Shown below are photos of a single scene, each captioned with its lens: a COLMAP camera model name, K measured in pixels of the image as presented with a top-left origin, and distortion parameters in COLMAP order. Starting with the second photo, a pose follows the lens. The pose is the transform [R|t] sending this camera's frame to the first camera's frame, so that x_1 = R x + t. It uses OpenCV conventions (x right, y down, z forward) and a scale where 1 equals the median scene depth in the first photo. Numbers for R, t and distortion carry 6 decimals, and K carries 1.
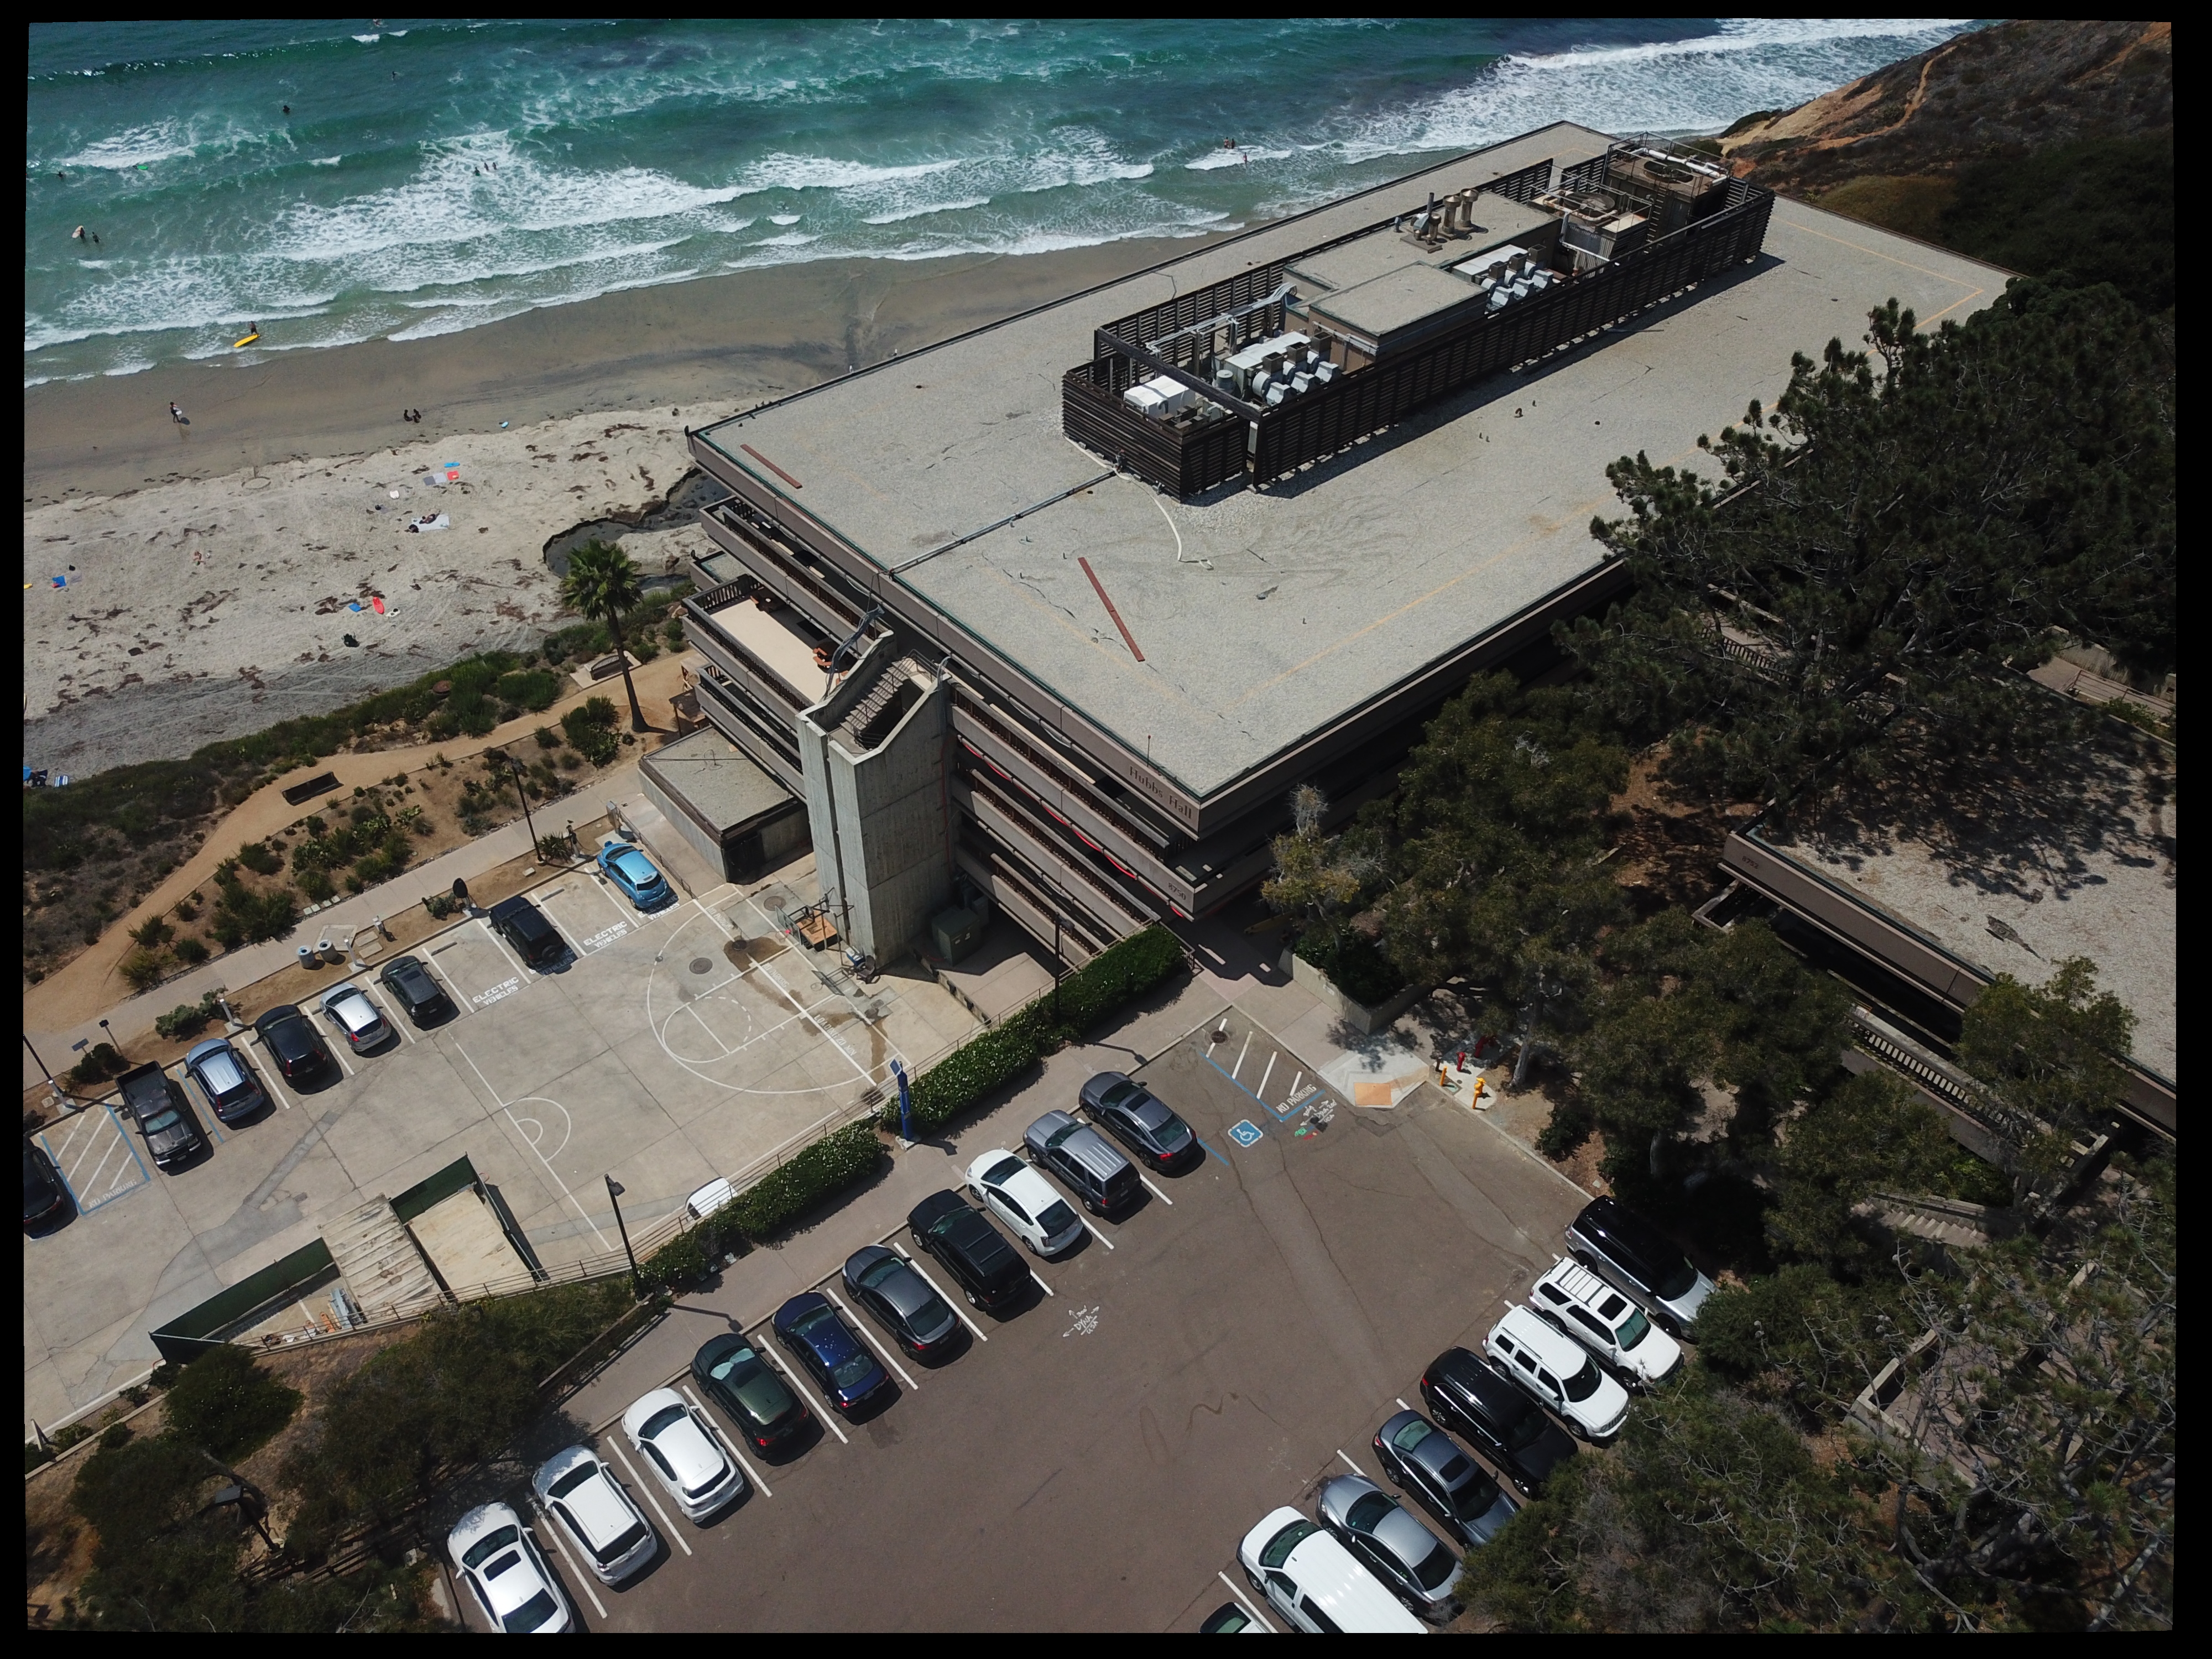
lens RADIAL K [[1671.1, 0, 1106.0], [0, 1671.1, 829.5], [0, 0, 1]] dist [-0.012703, 0.020929]
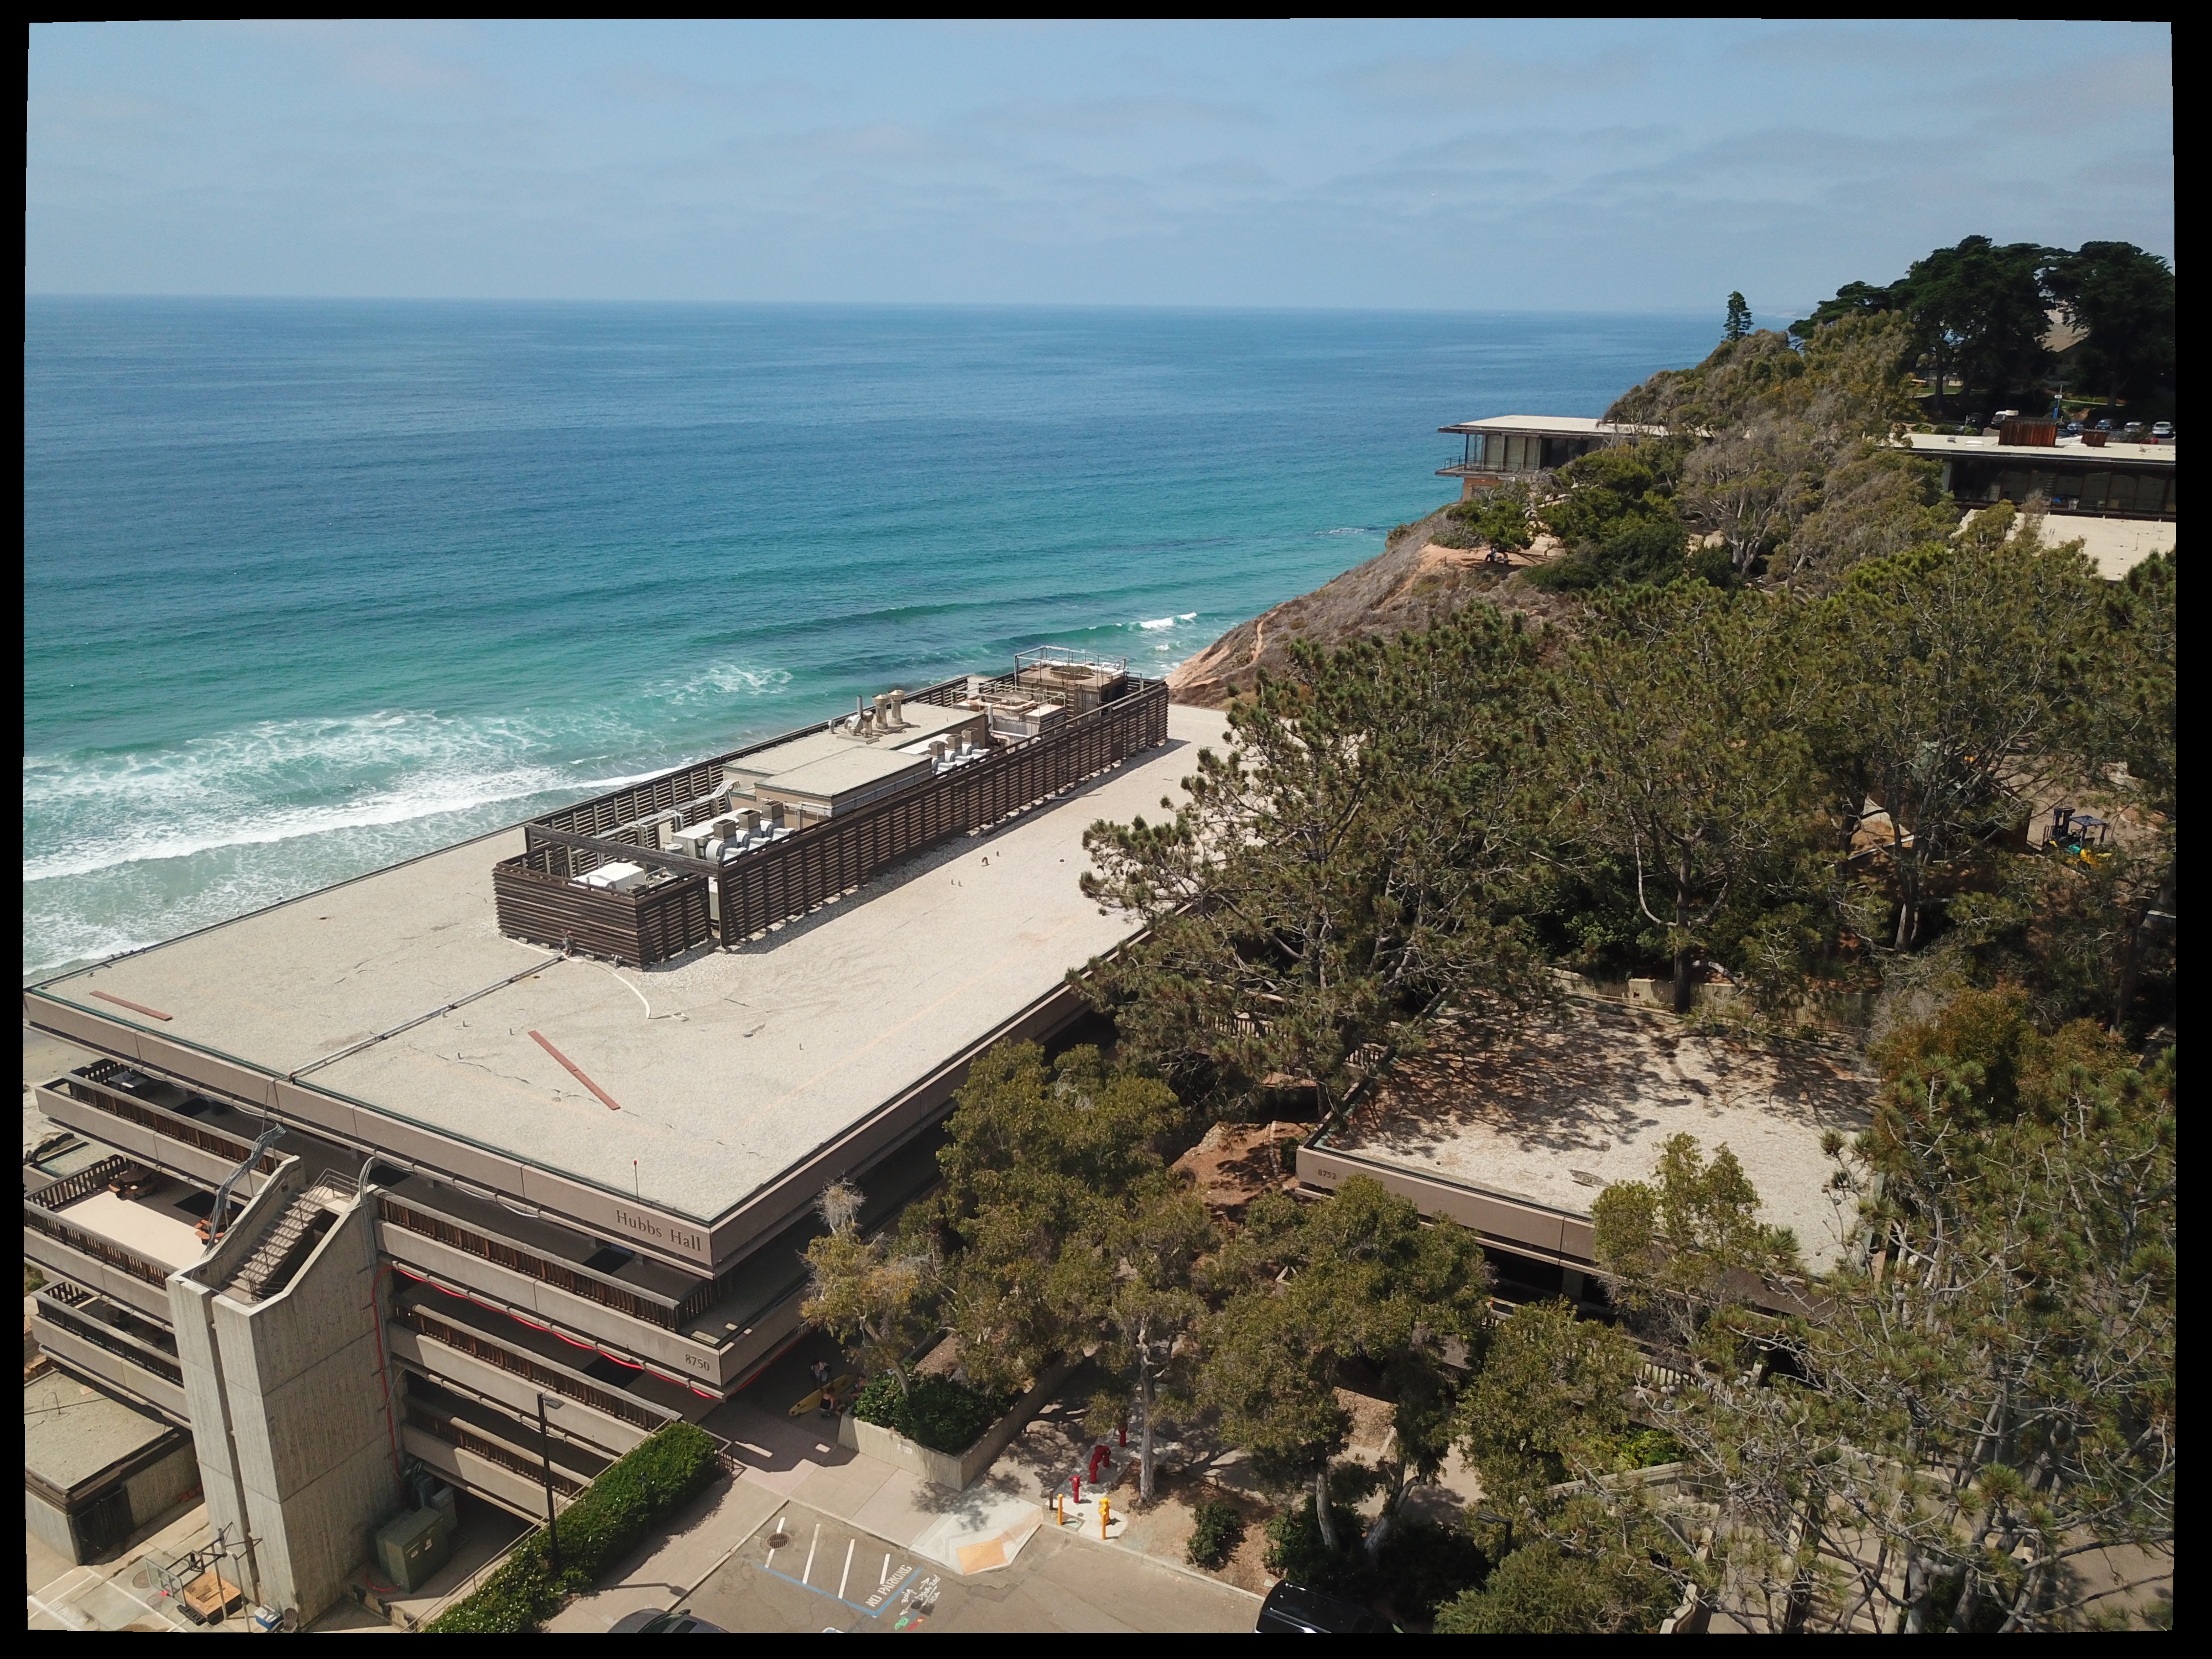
lens RADIAL K [[1666.6, 0, 1110.6], [0, 1666.6, 827.5], [0, 0, 1]] dist [-0.009406, 0.013606]
pose [[0.939222, -0.107826, 0.325939, -0.002909], [0.230417, 0.901783, -0.365644, 0.122889], [-0.254501, 0.418522, 0.871819, 0.120269]]
